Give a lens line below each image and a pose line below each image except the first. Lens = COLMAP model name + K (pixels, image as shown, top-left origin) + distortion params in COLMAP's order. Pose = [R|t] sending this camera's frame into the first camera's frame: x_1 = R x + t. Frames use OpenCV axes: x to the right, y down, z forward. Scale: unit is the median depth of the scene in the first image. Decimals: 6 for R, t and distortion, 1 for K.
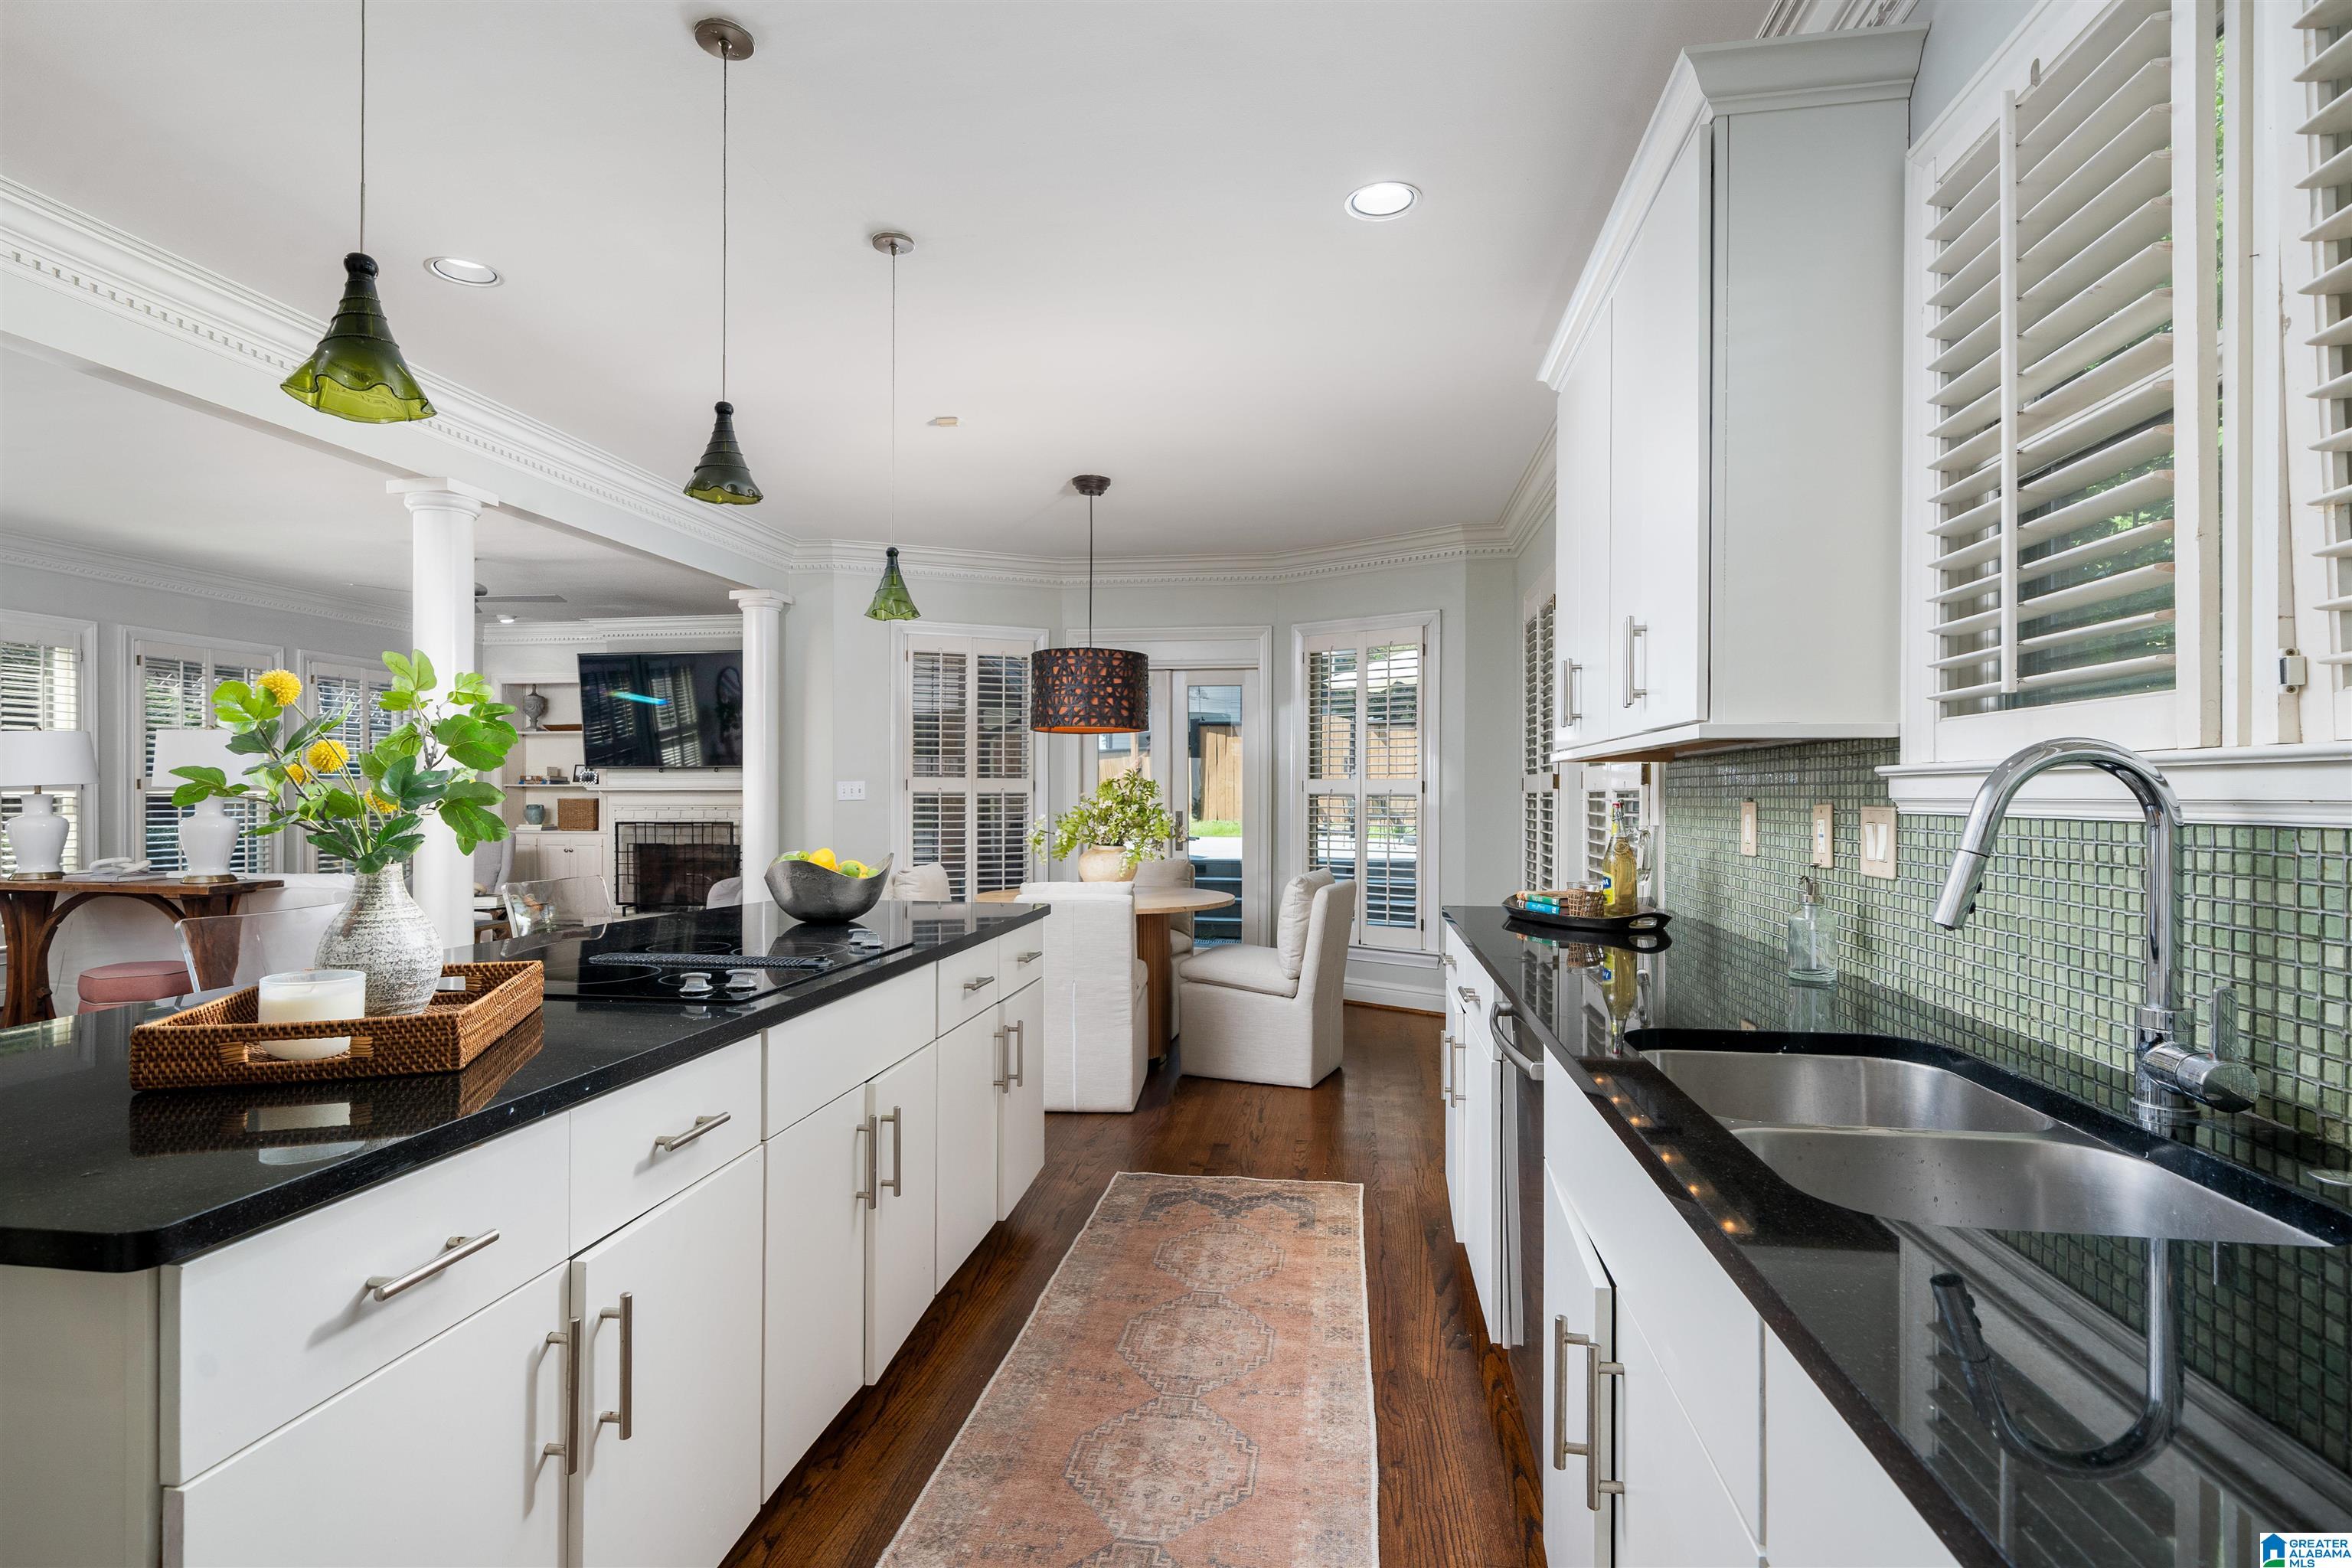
lens RADIAL K [[1117.1, 0, 1174.2], [0, 1117.1, 792.9], [0, 0, 1]] dist [-0.002458, -0.000588]
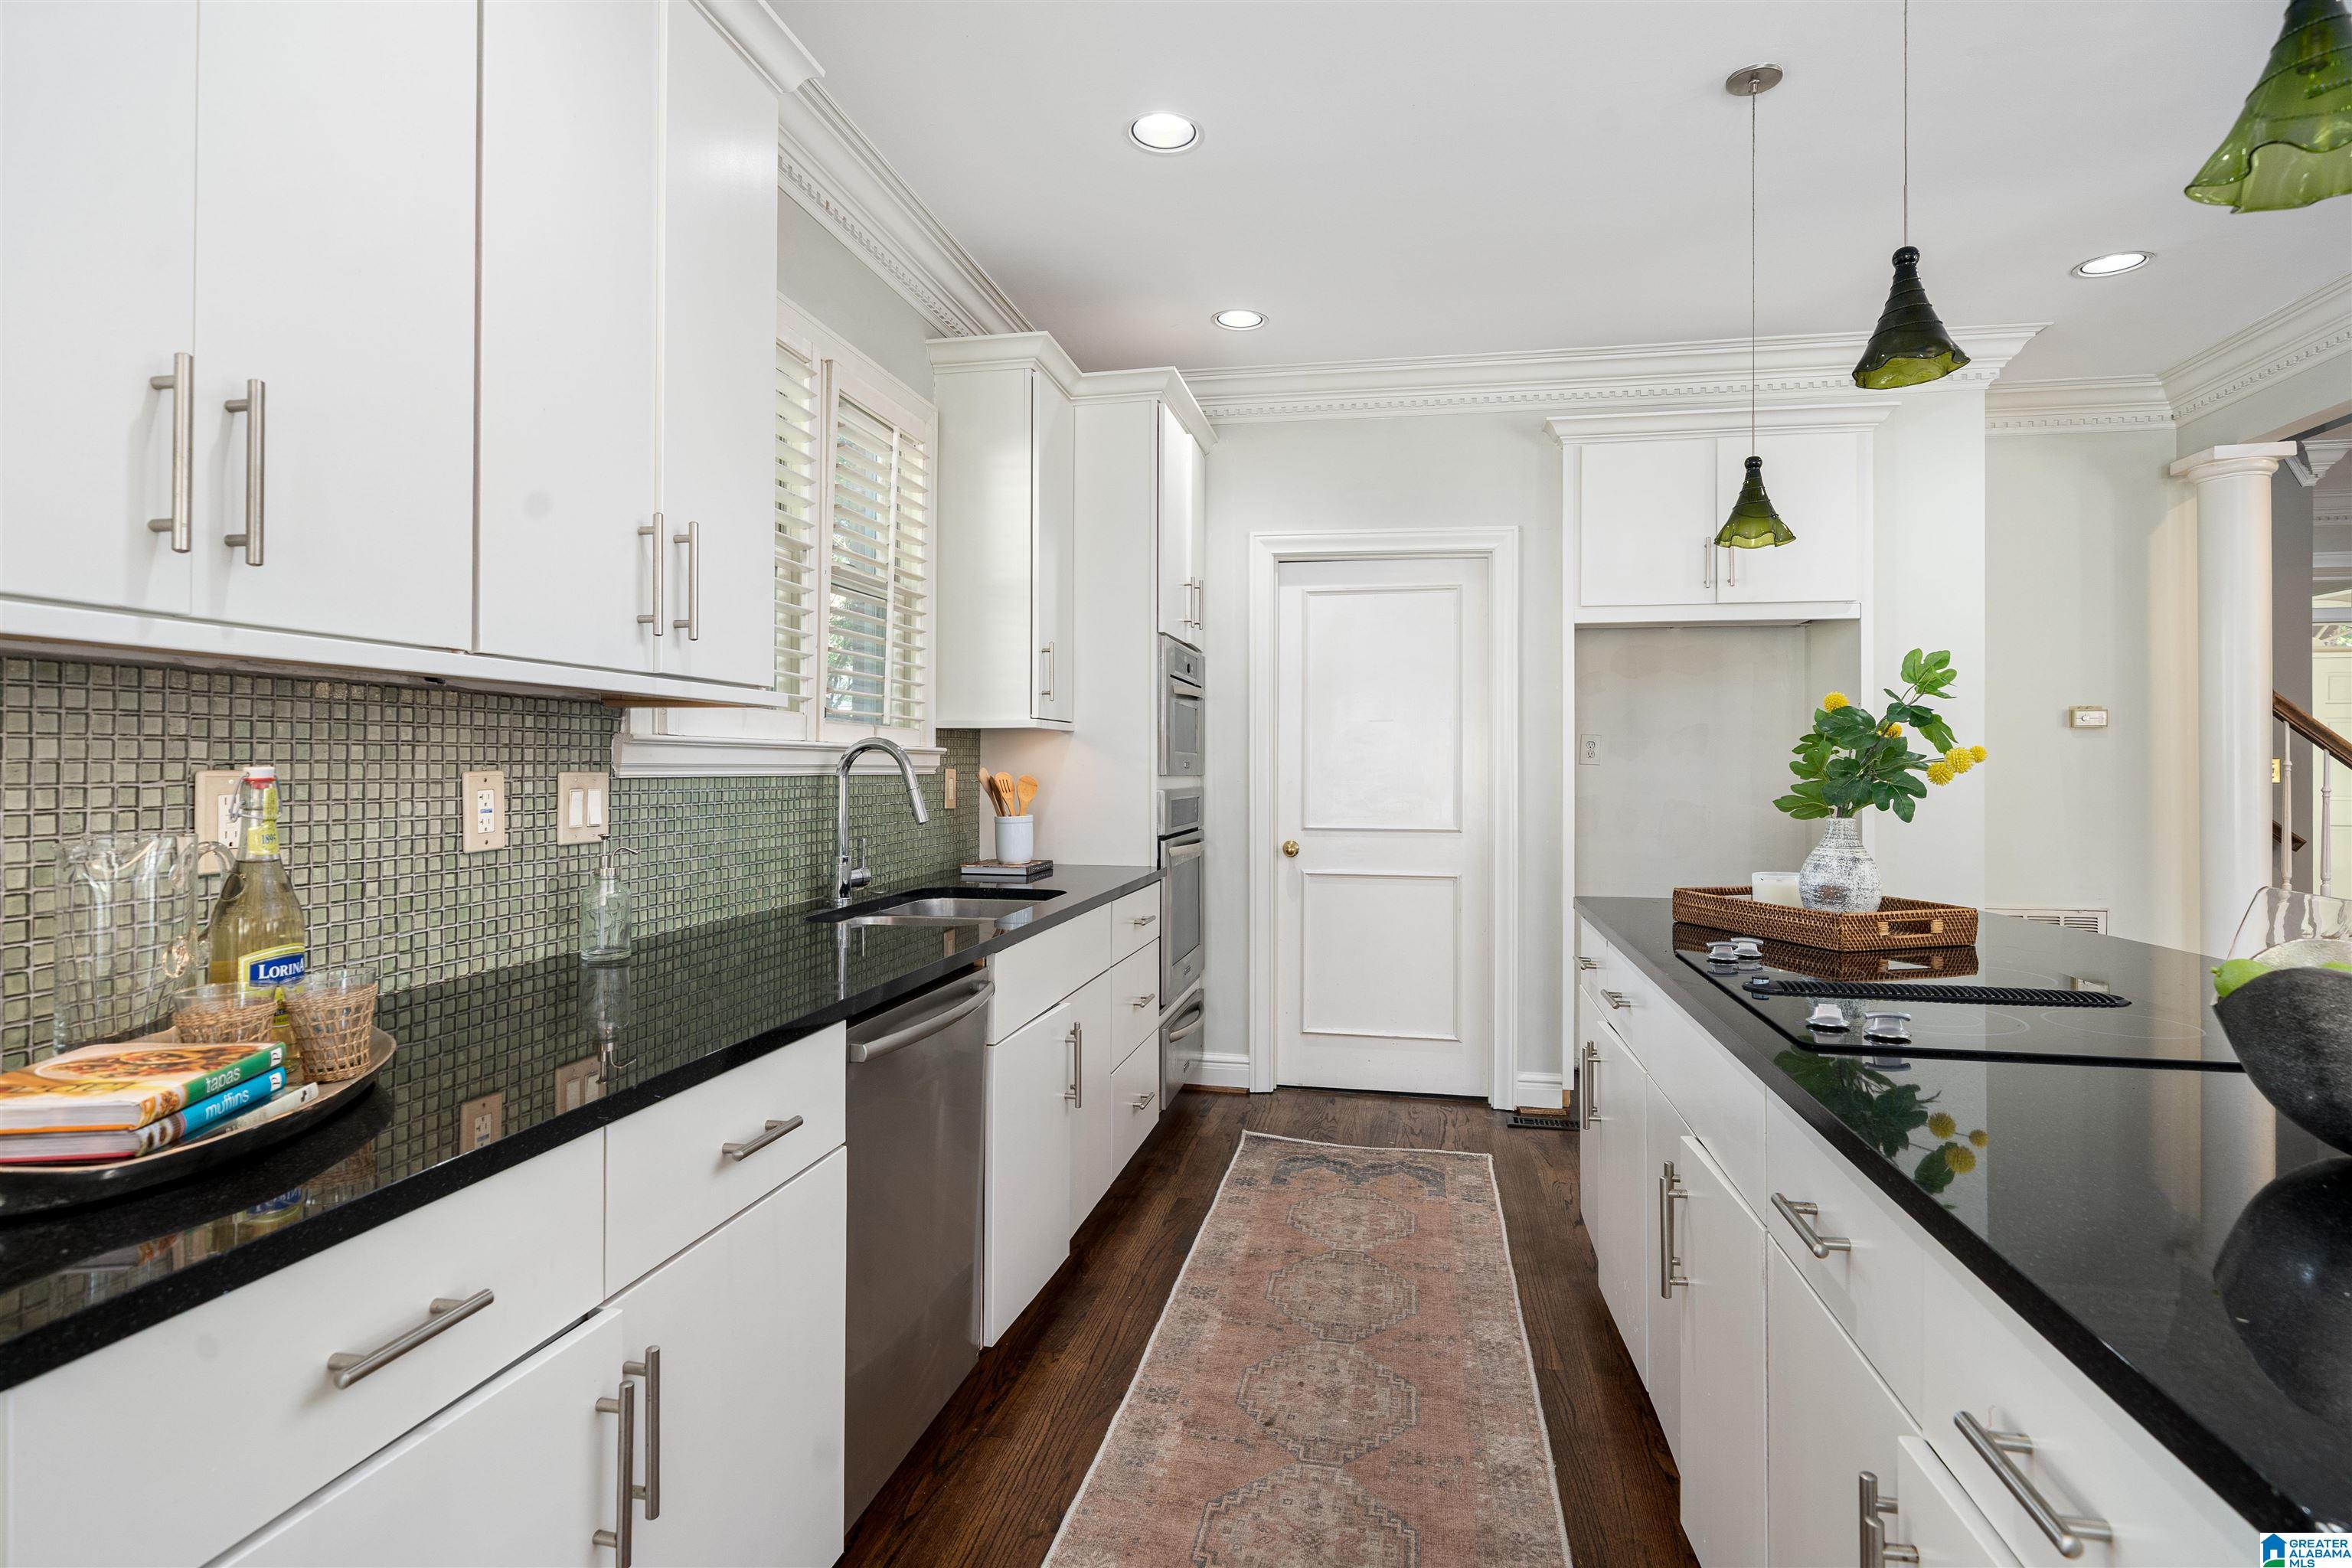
lens RADIAL K [[1220.3, 0, 1182.4], [0, 1220.3, 770.4], [0, 0, 1]] dist [0.005010, 0.004461]
pose [[-0.999062, -0.005743, 0.042931, 0.071932], [-0.005679, 0.999983, 0.001596, 0.008646], [-0.042939, 0.001351, -0.999077, 2.929116]]
